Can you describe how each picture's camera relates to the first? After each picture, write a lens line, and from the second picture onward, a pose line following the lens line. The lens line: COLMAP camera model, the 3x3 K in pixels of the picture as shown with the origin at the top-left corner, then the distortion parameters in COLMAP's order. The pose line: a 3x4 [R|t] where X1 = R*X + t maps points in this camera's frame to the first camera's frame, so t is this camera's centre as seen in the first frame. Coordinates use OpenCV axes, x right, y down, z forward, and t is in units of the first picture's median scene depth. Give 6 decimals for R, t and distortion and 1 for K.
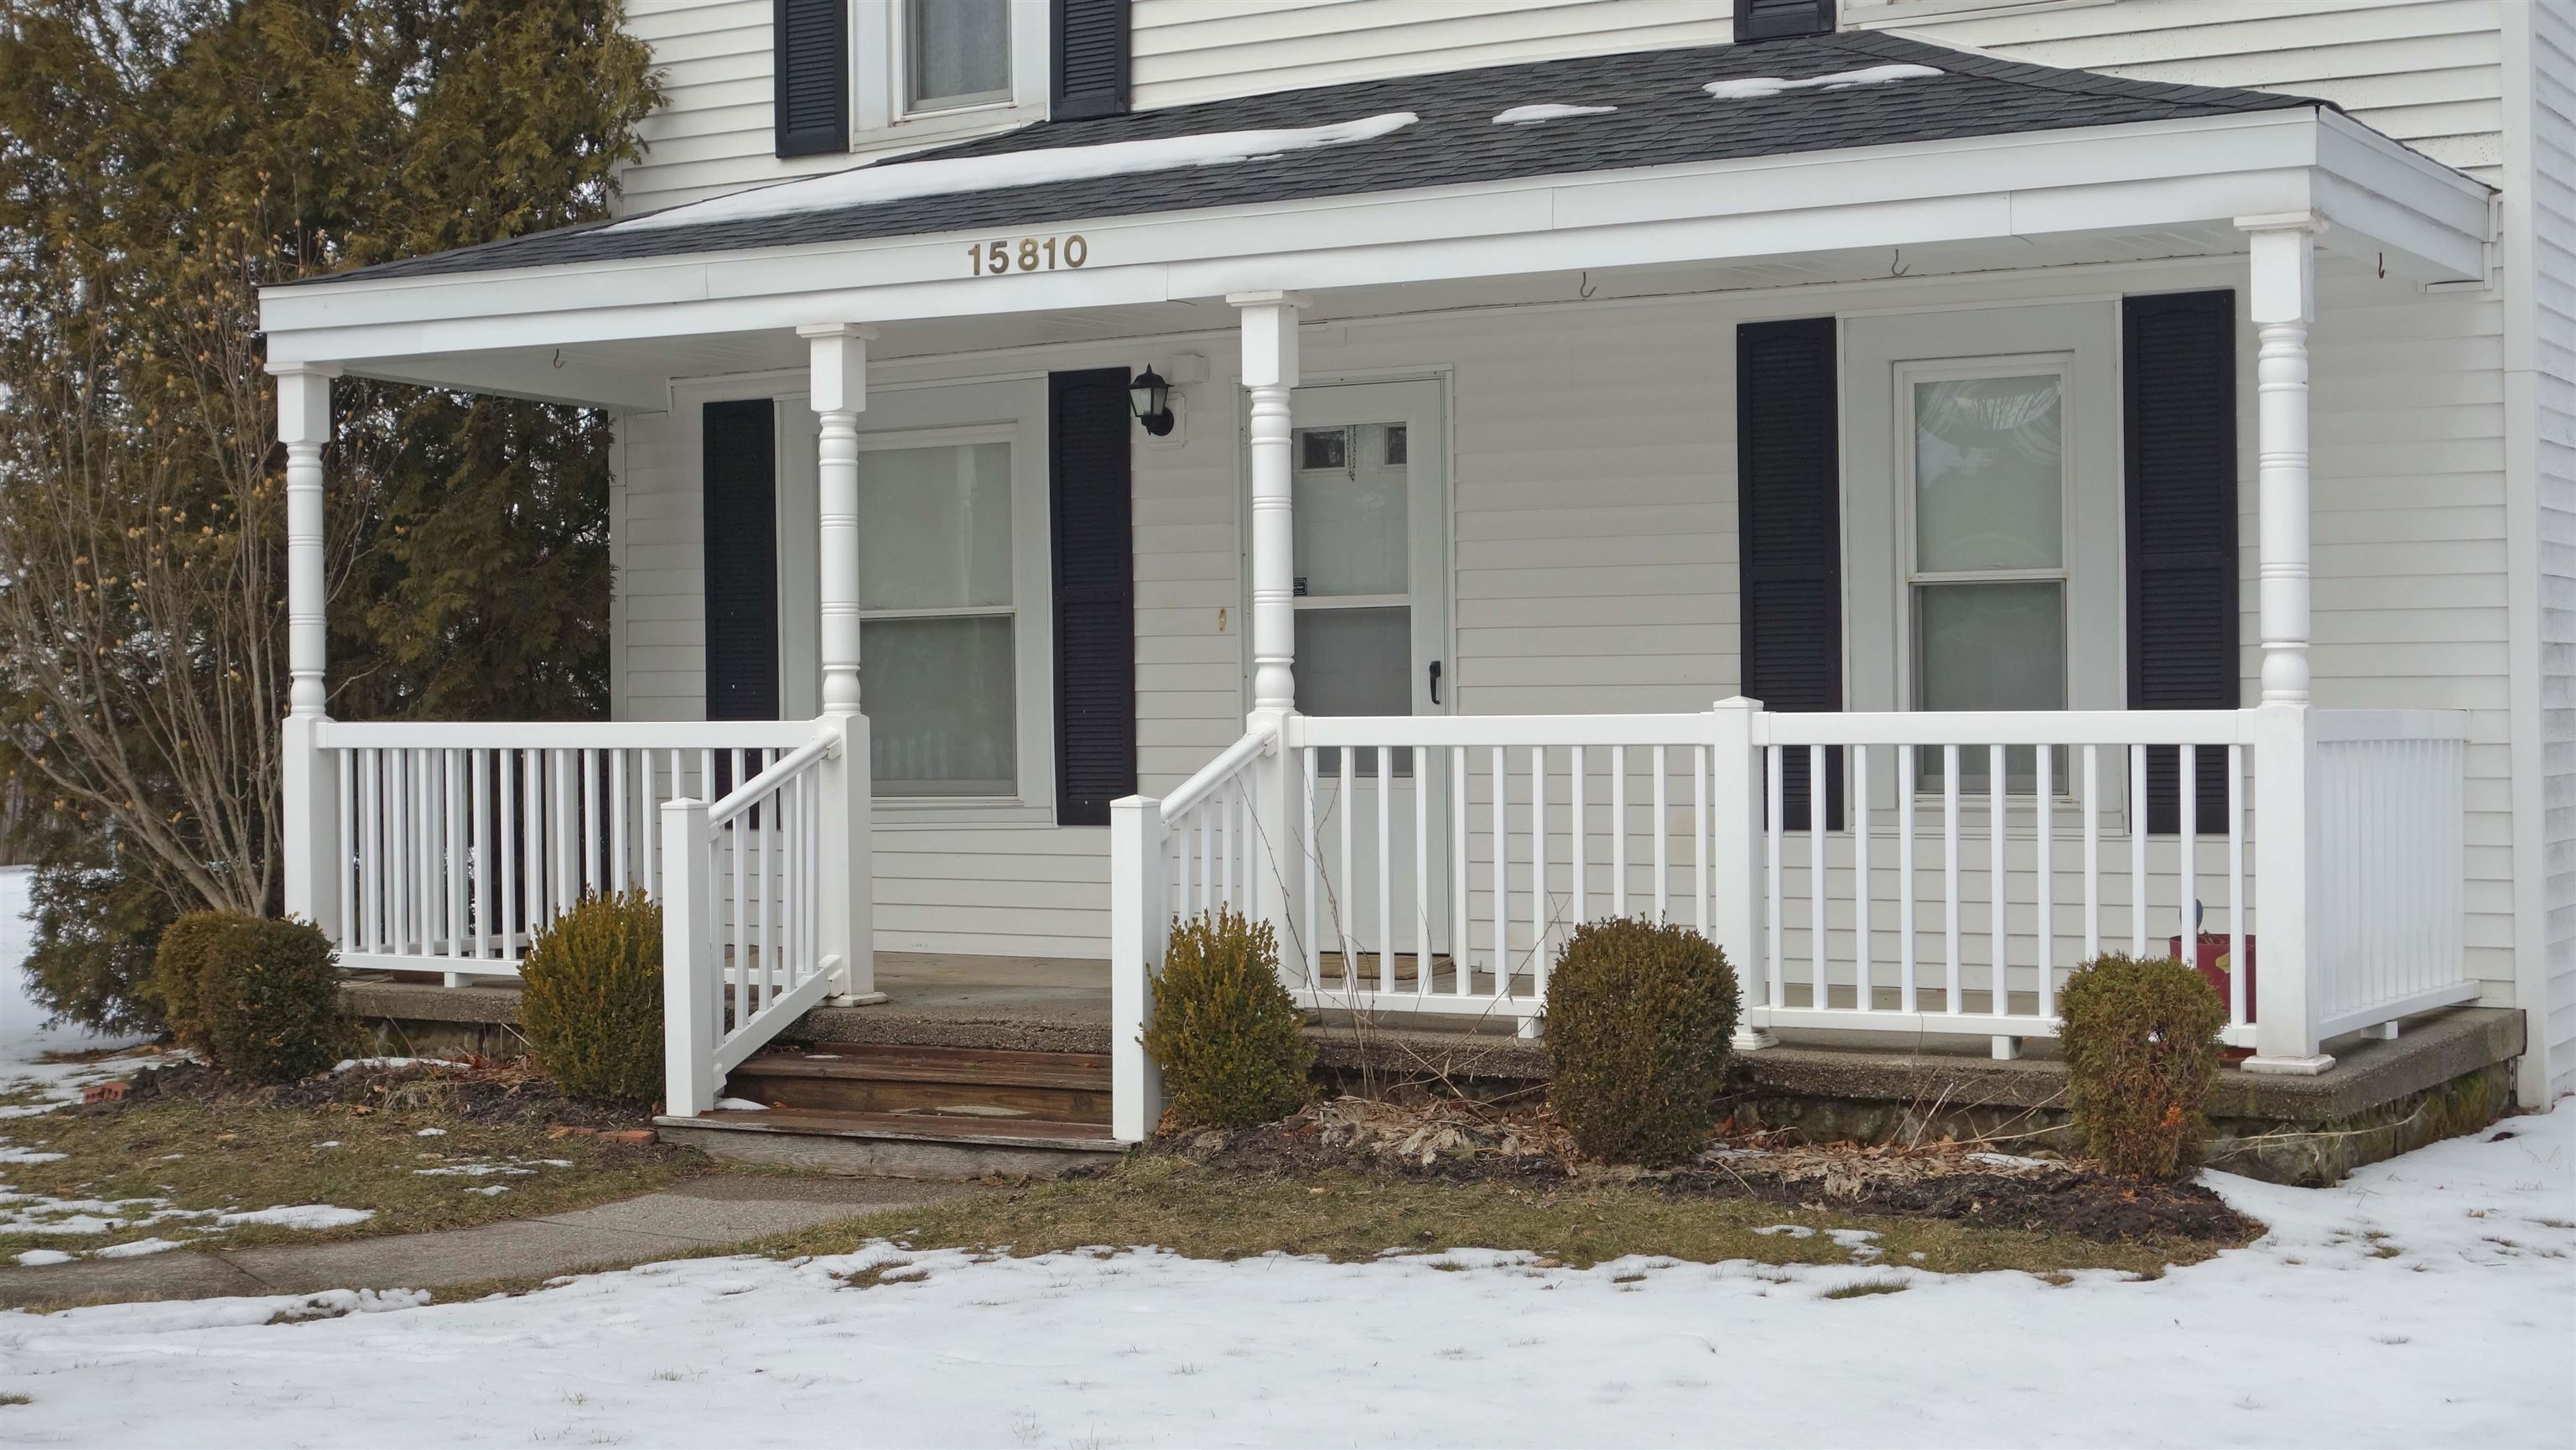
lens RADIAL K [[3559.7, 0, 1289.8], [0, 3559.7, 733.2], [0, 0, 1]] dist [0.007578, 0.000000]
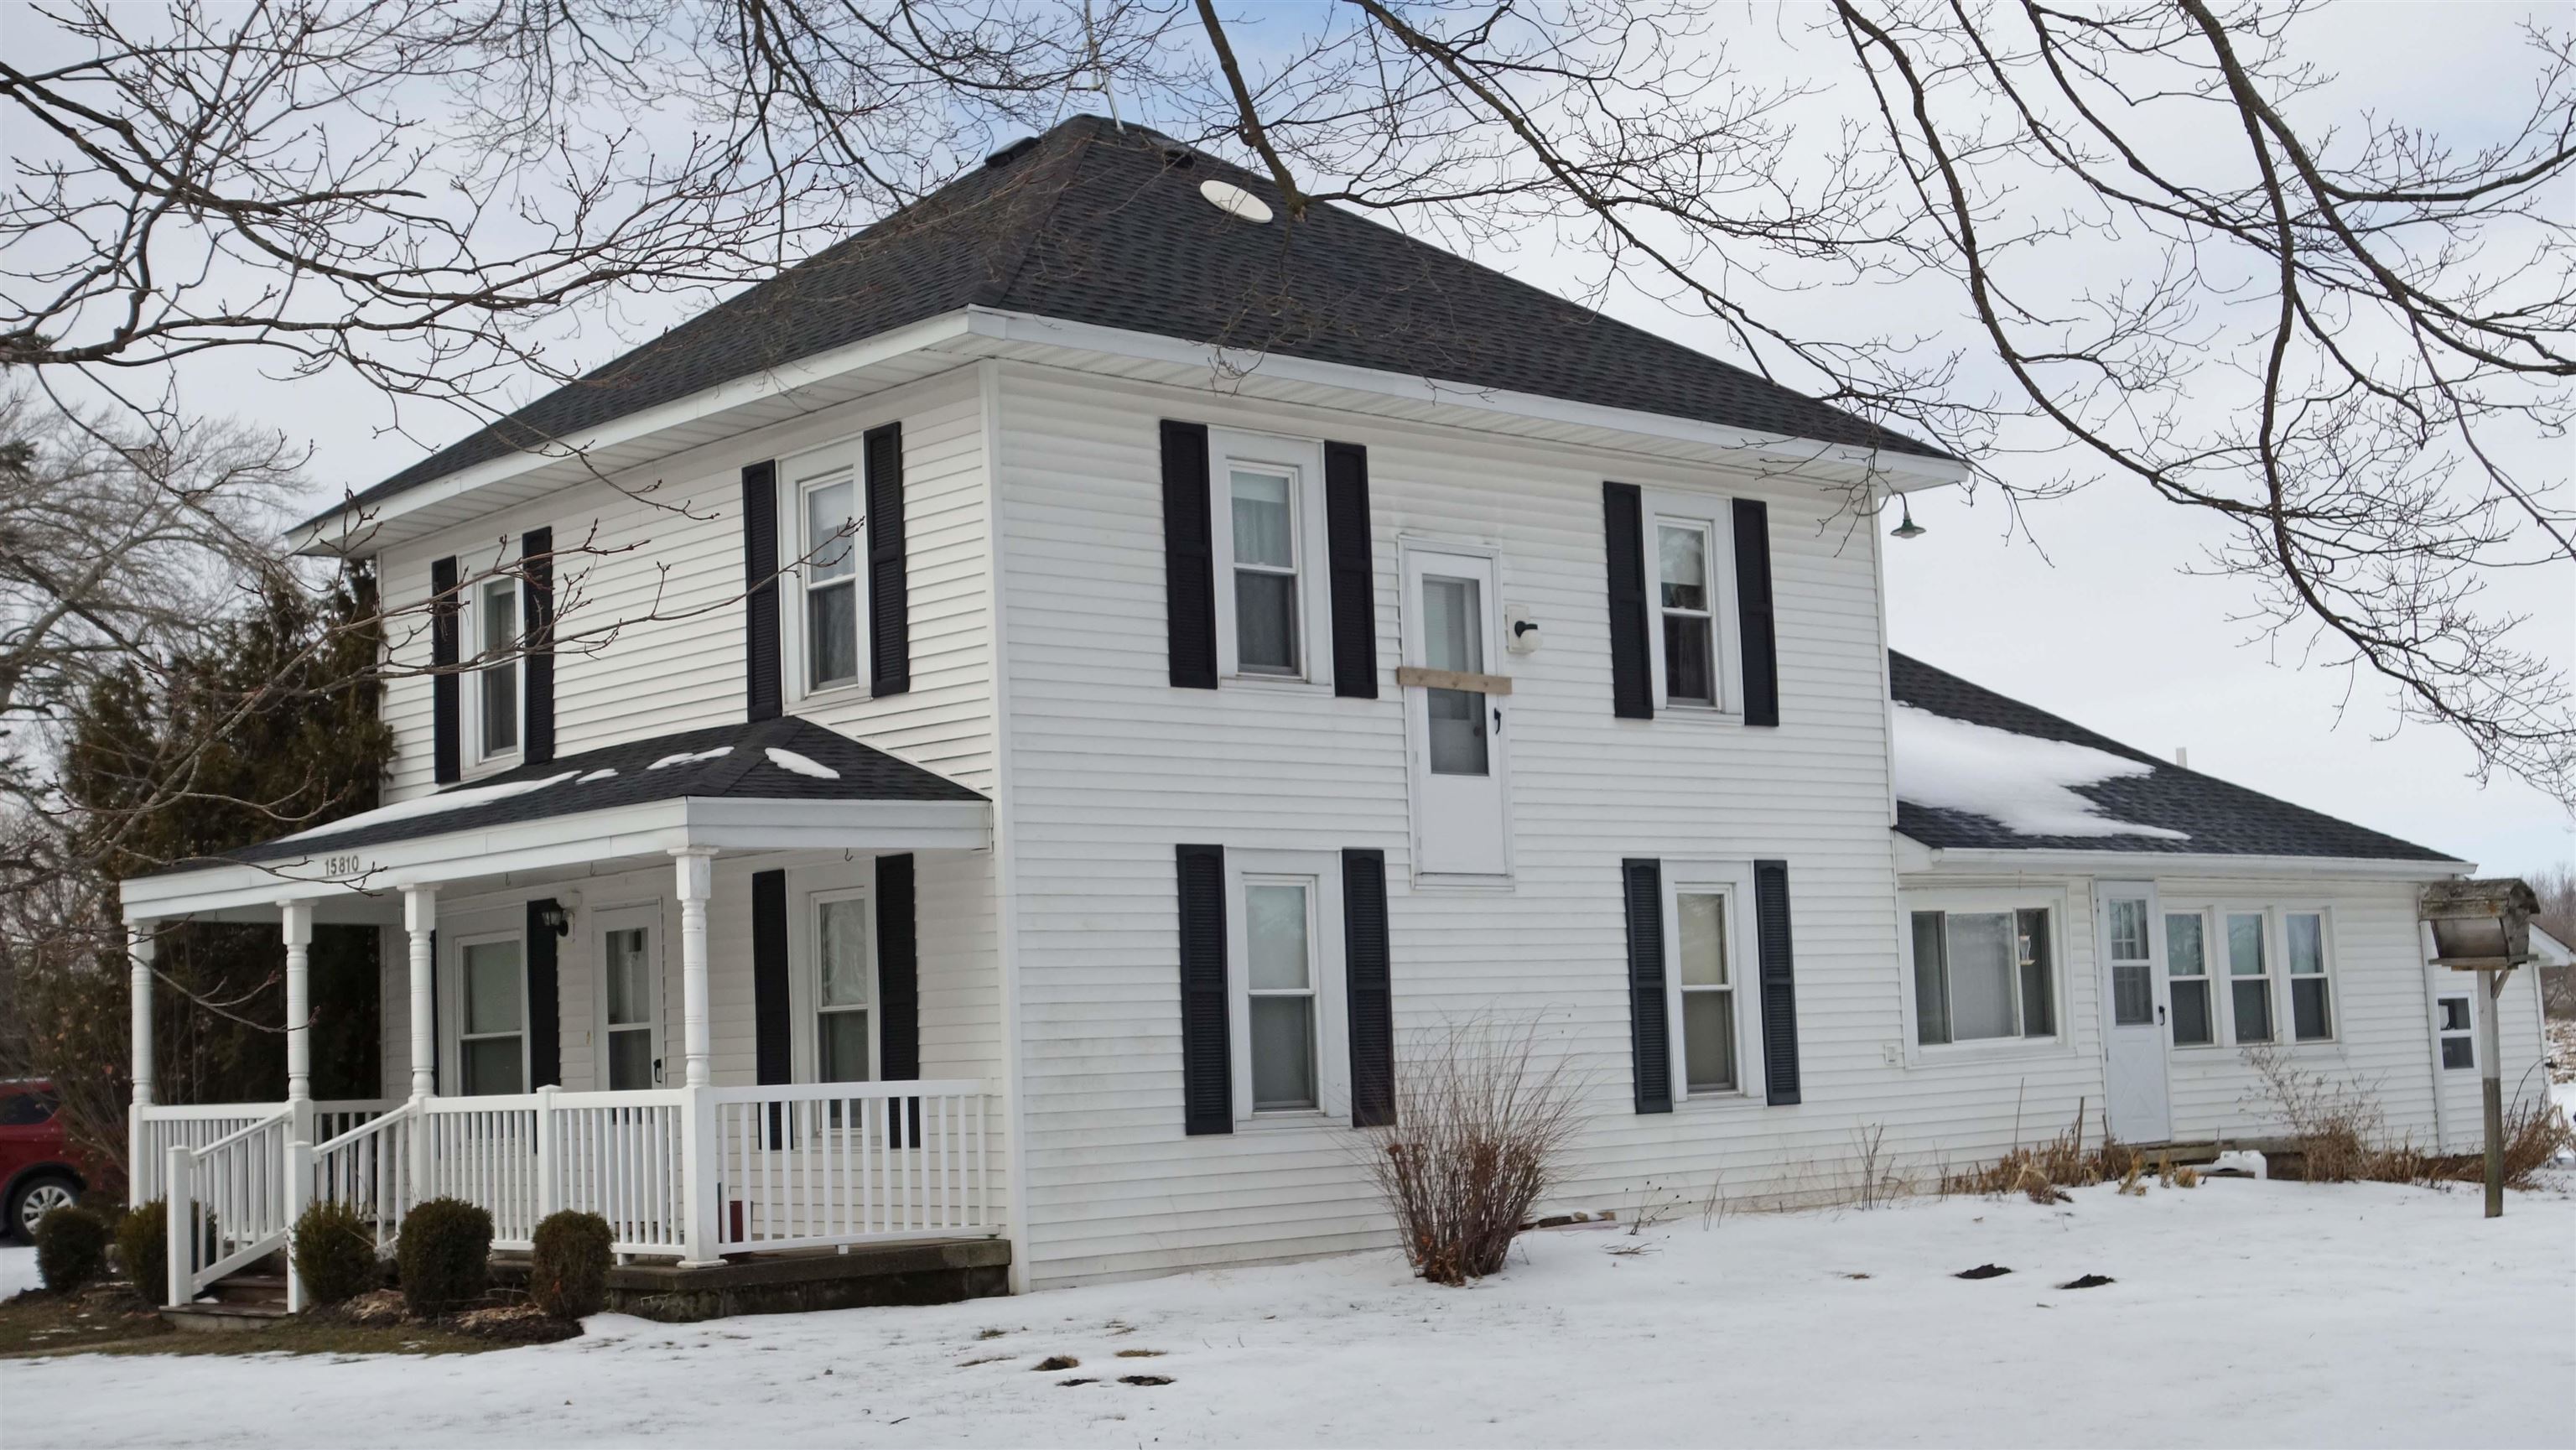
lens RADIAL K [[3249.0, 0, 1285.9], [0, 3249.0, 716.4], [0, 0, 1]] dist [-0.010433, 0.000000]
pose [[0.958261, -0.058110, -0.279927, 0.847299], [0.028313, 0.993601, -0.109339, -0.003860], [0.284489, 0.096850, 0.953775, -0.522741]]
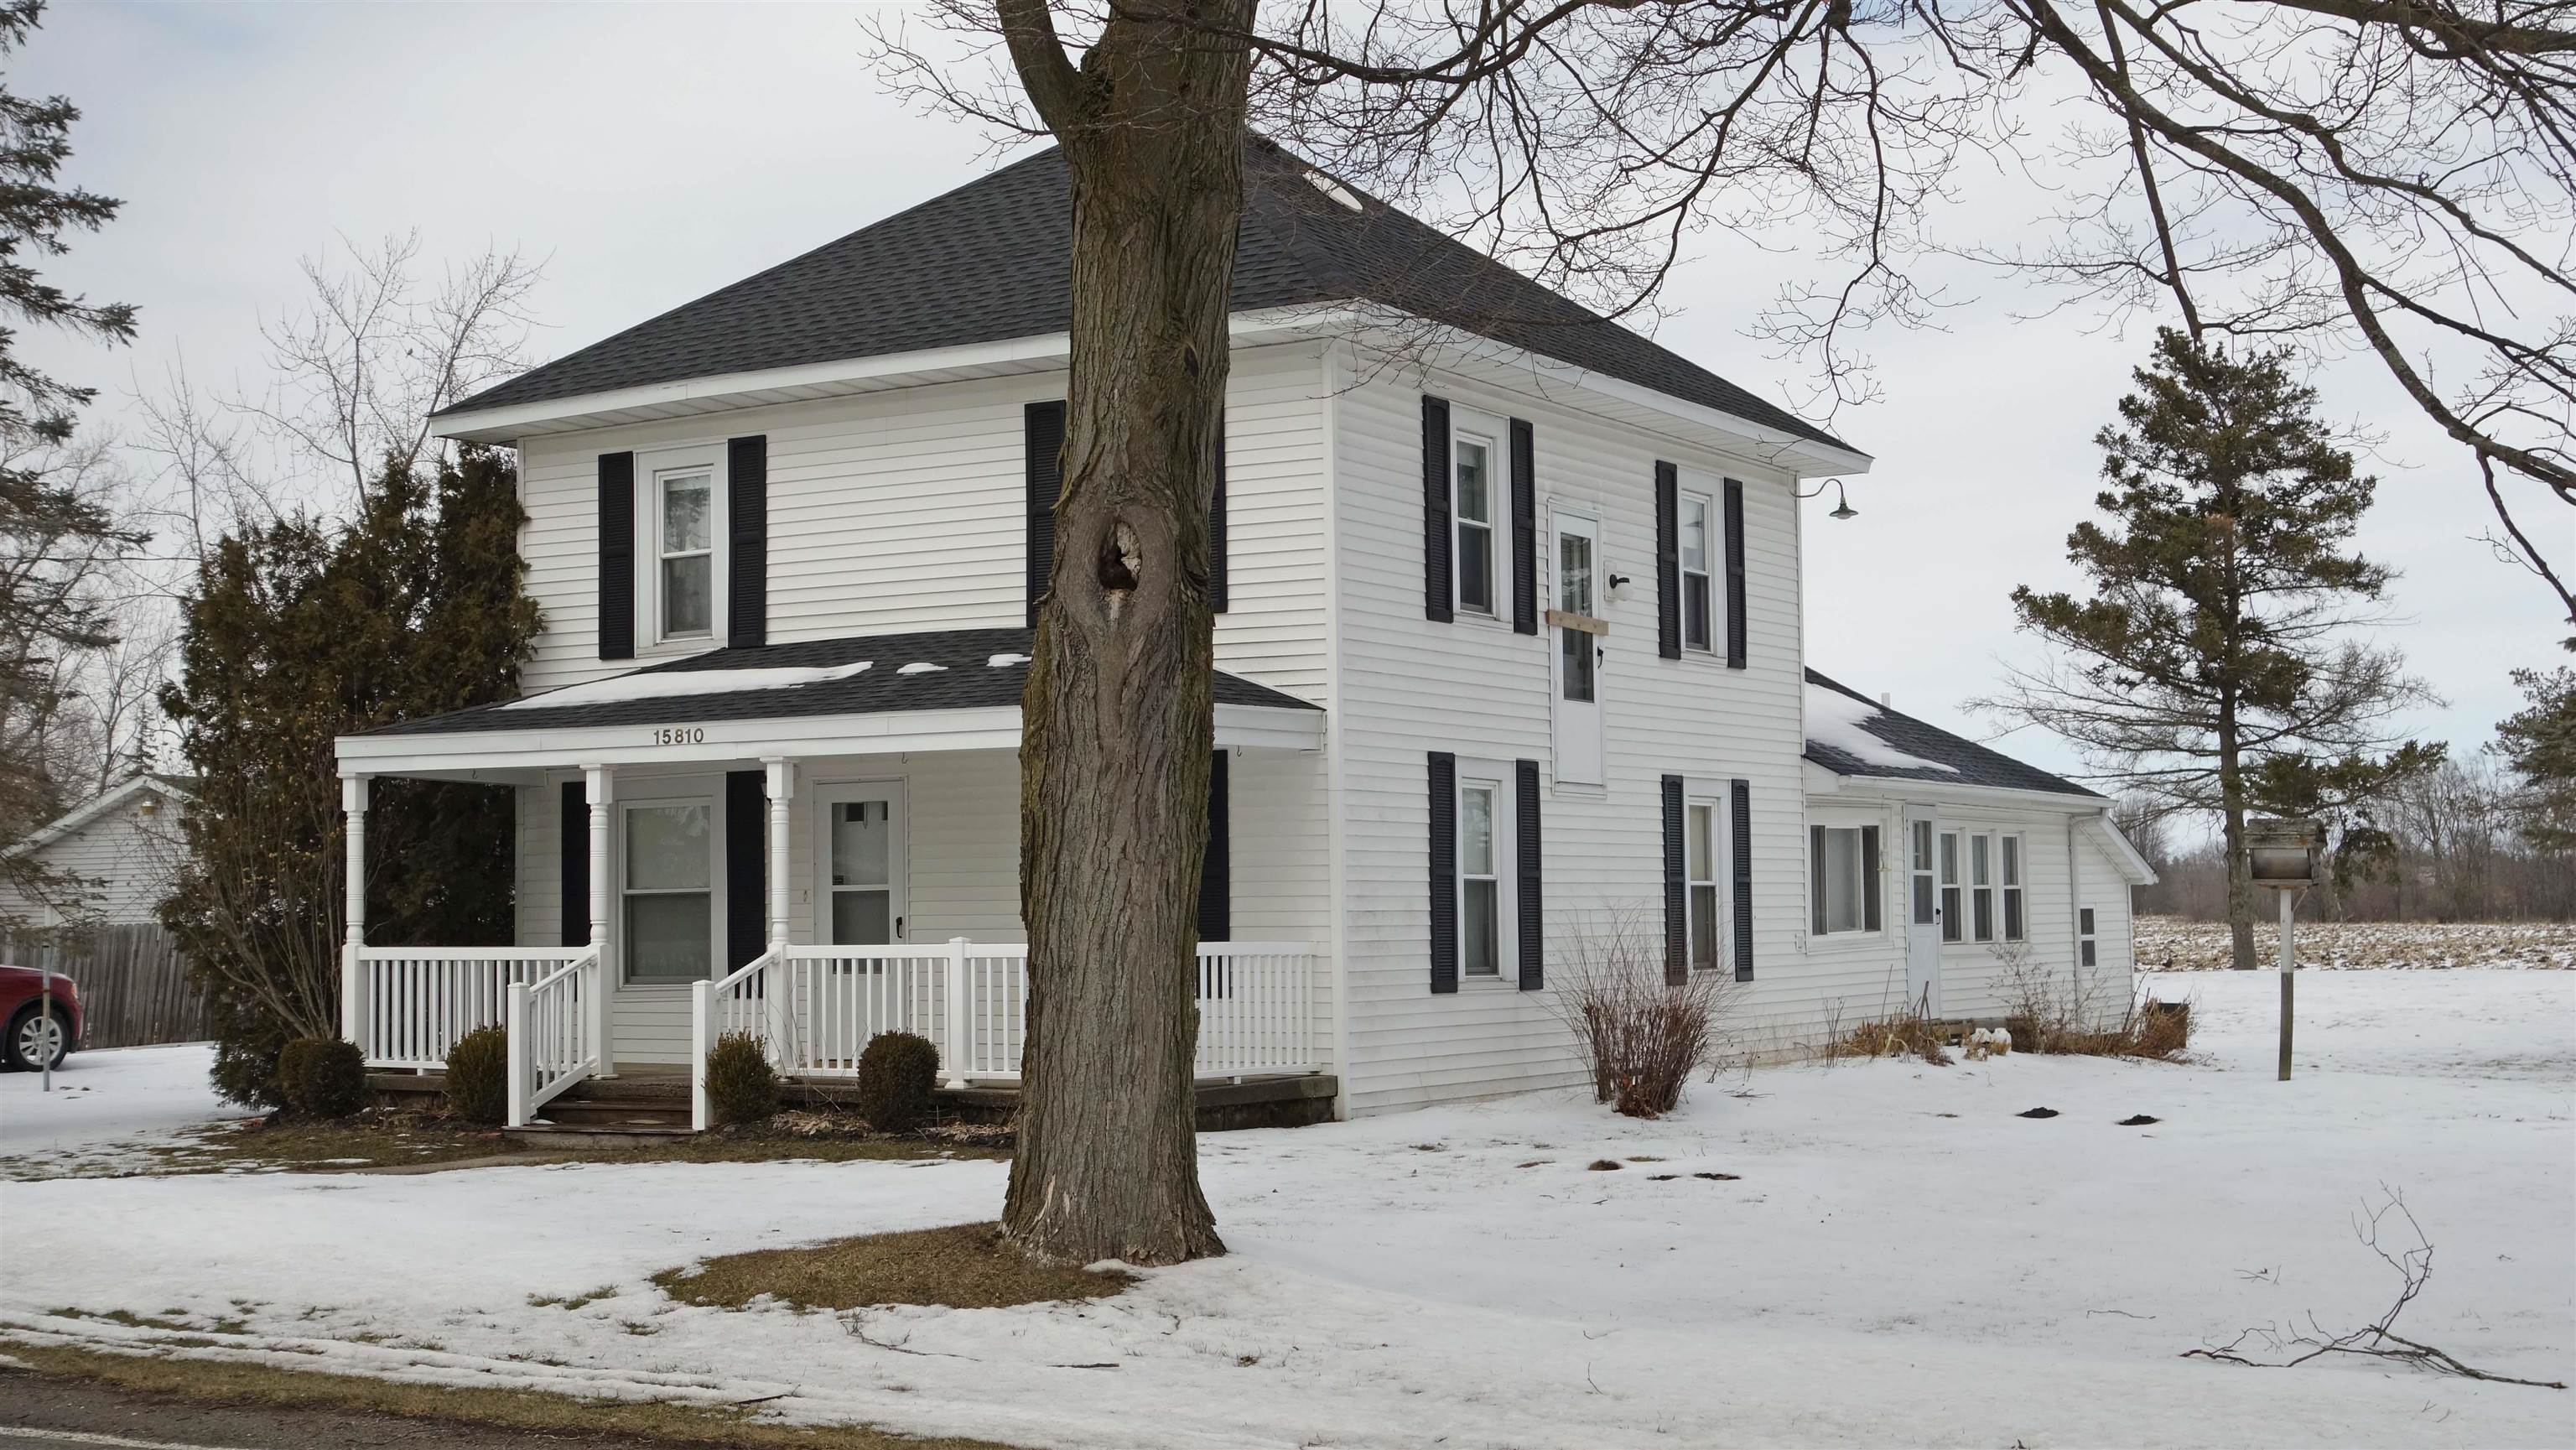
lens RADIAL K [[3249.0, 0, 1290.1], [0, 3249.0, 722.9], [0, 0, 1]] dist [-0.010433, 0.000000]
pose [[0.999993, -0.001924, -0.003245, 0.282074], [0.001700, 0.997711, -0.067599, -0.004969], [0.003368, 0.067593, 0.997707, -0.913071]]
